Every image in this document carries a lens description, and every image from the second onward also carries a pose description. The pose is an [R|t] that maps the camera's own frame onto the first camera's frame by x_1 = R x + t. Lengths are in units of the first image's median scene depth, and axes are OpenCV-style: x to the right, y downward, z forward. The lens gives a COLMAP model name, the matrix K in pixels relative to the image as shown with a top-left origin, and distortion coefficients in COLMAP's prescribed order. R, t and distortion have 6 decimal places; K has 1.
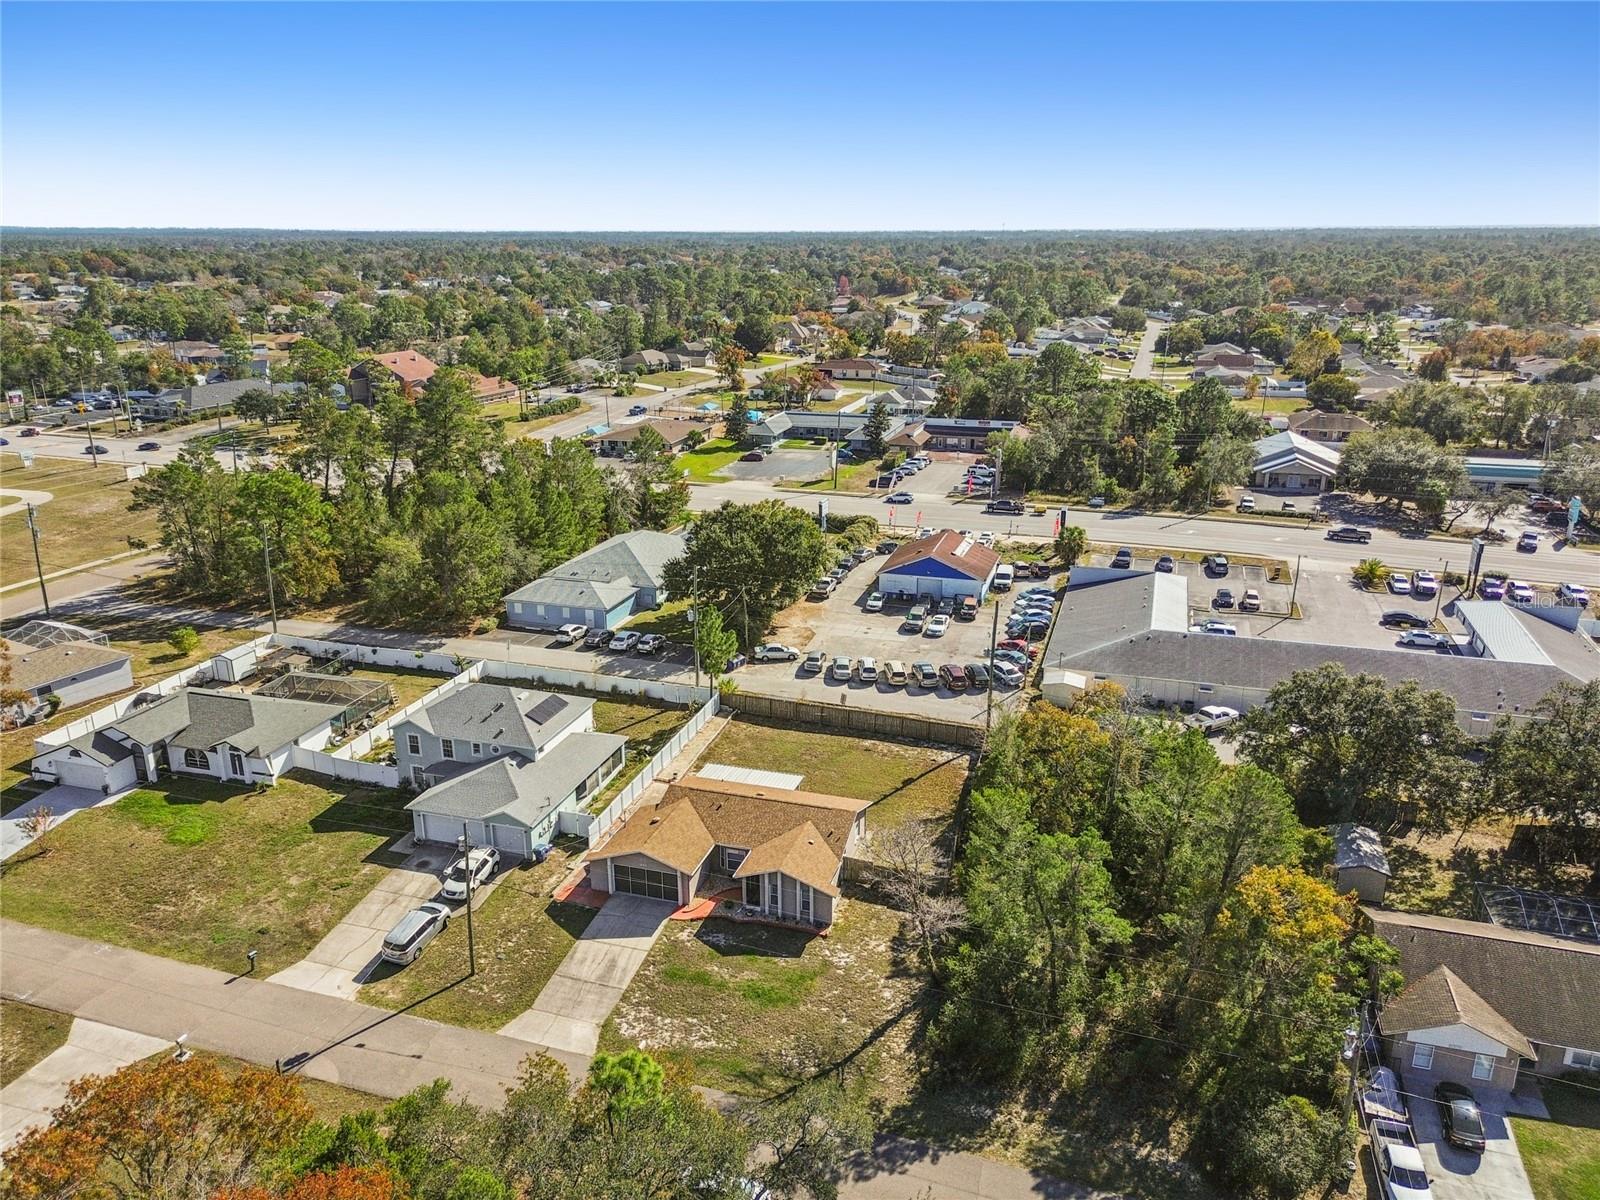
lens RADIAL K [[1183.8, 0, 787.9], [0, 1183.8, 599.2], [0, 0, 1]] dist [0.077330, -0.095689]
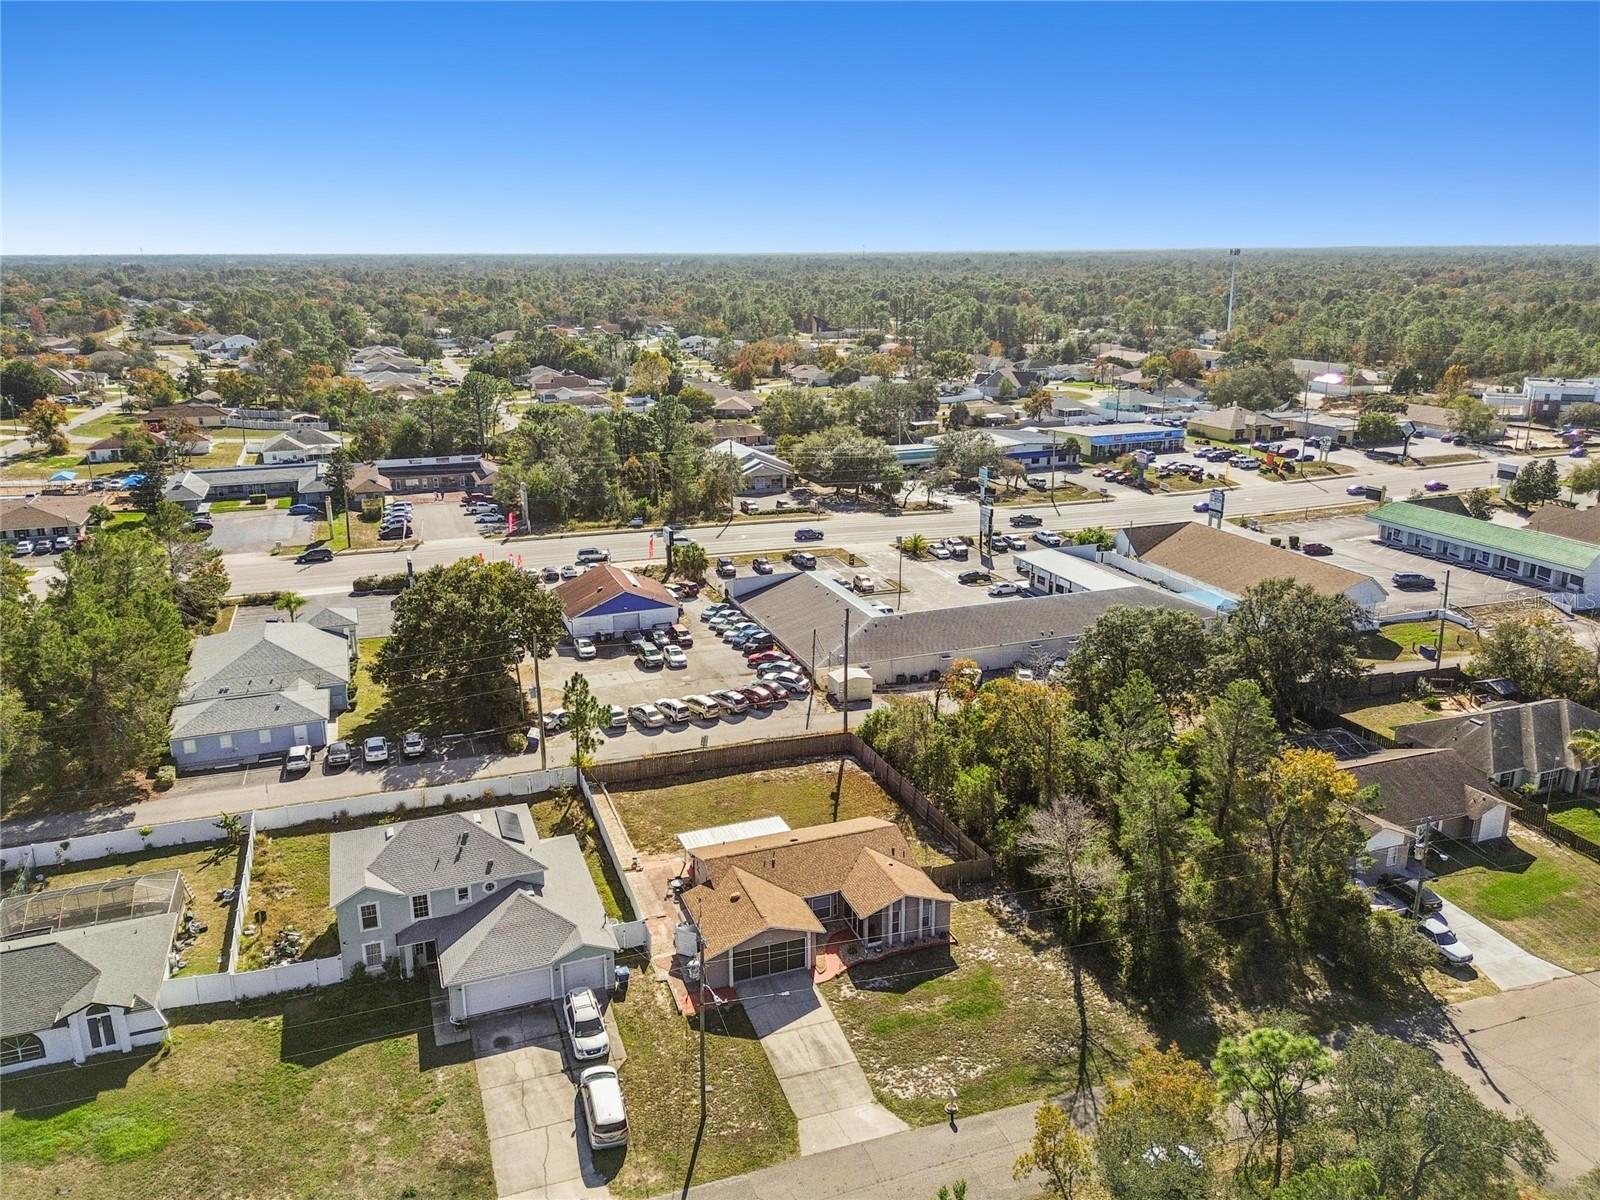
lens RADIAL K [[1210.8, 0, 798.2], [0, 1210.8, 603.5], [0, 0, 1]] dist [0.072416, -0.080508]
pose [[0.784398, -0.174802, 0.595116, -0.572717], [0.187947, 0.981343, 0.040522, -0.063381], [-0.591096, 0.080065, 0.802617, 0.187894]]
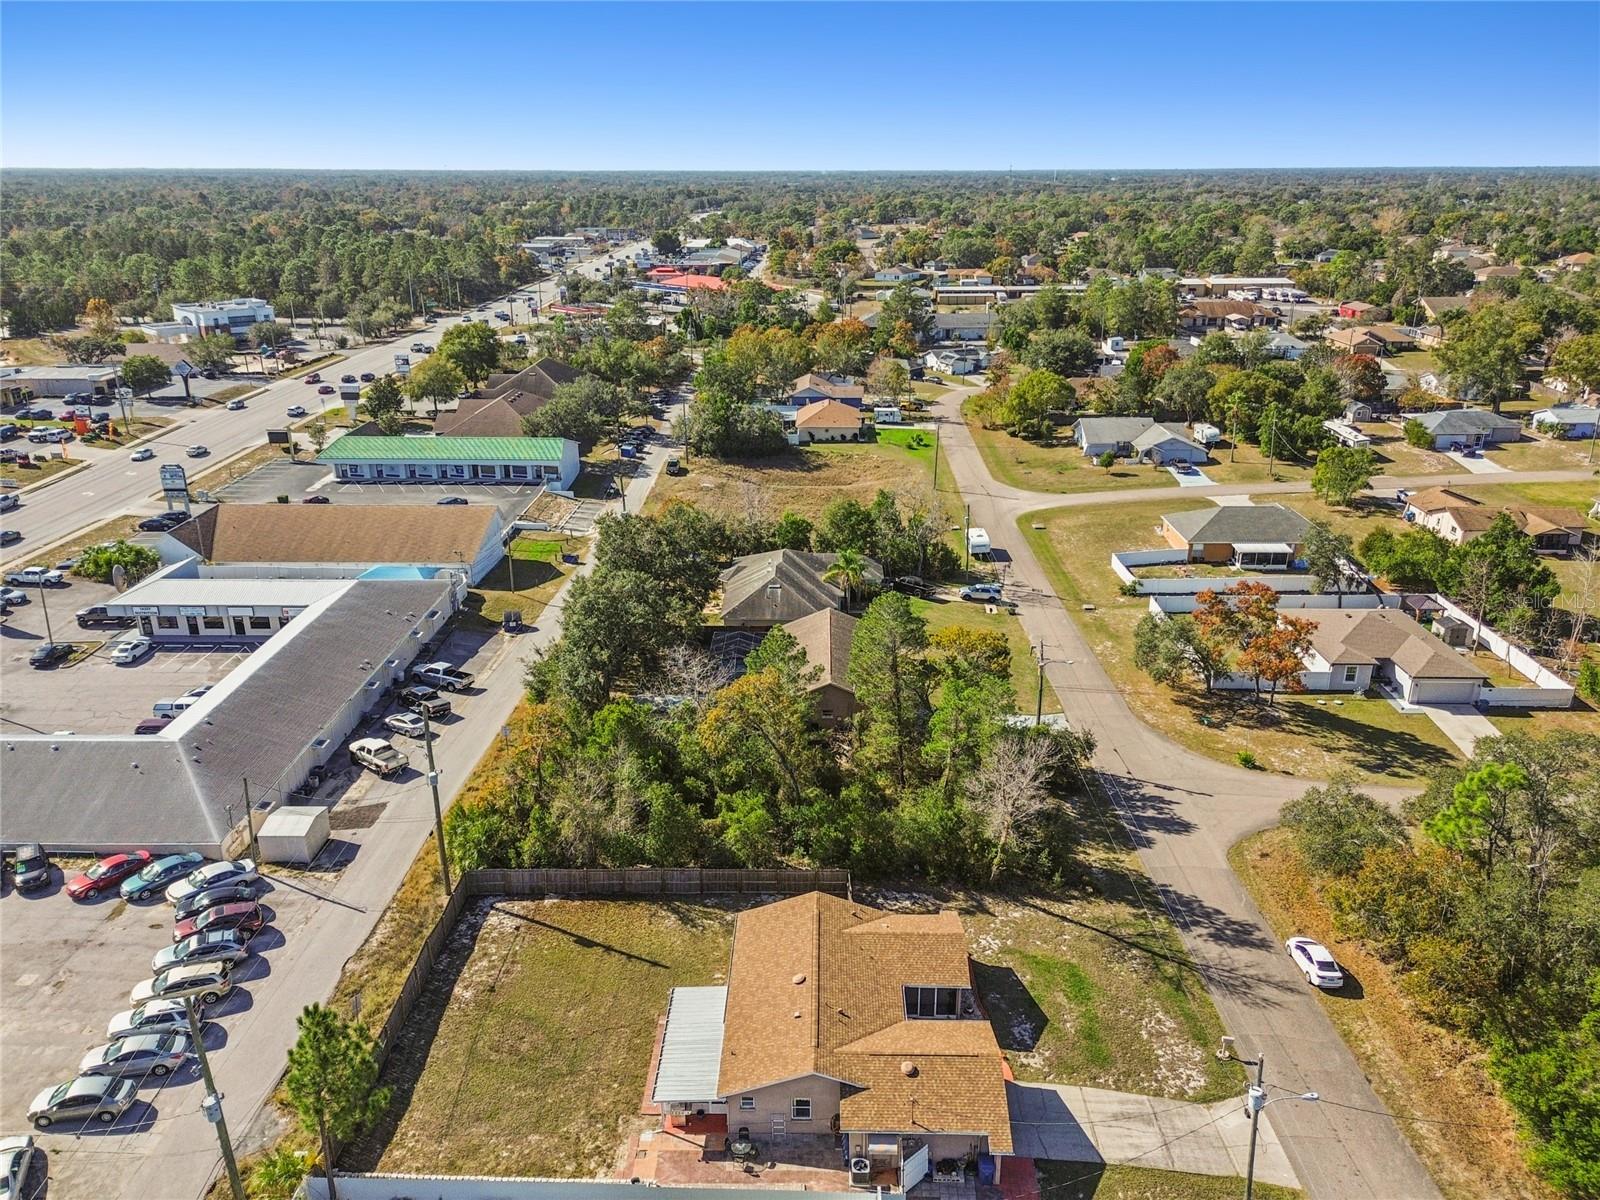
lens RADIAL K [[1193.4, 0, 819.0], [0, 1193.4, 599.5], [0, 0, 1]] dist [0.034630, -0.000141]
pose [[-0.305782, -0.320412, 0.896568, -0.592331], [0.286603, 0.867018, 0.407600, -0.318423], [-0.907940, 0.381596, -0.173288, 1.022173]]
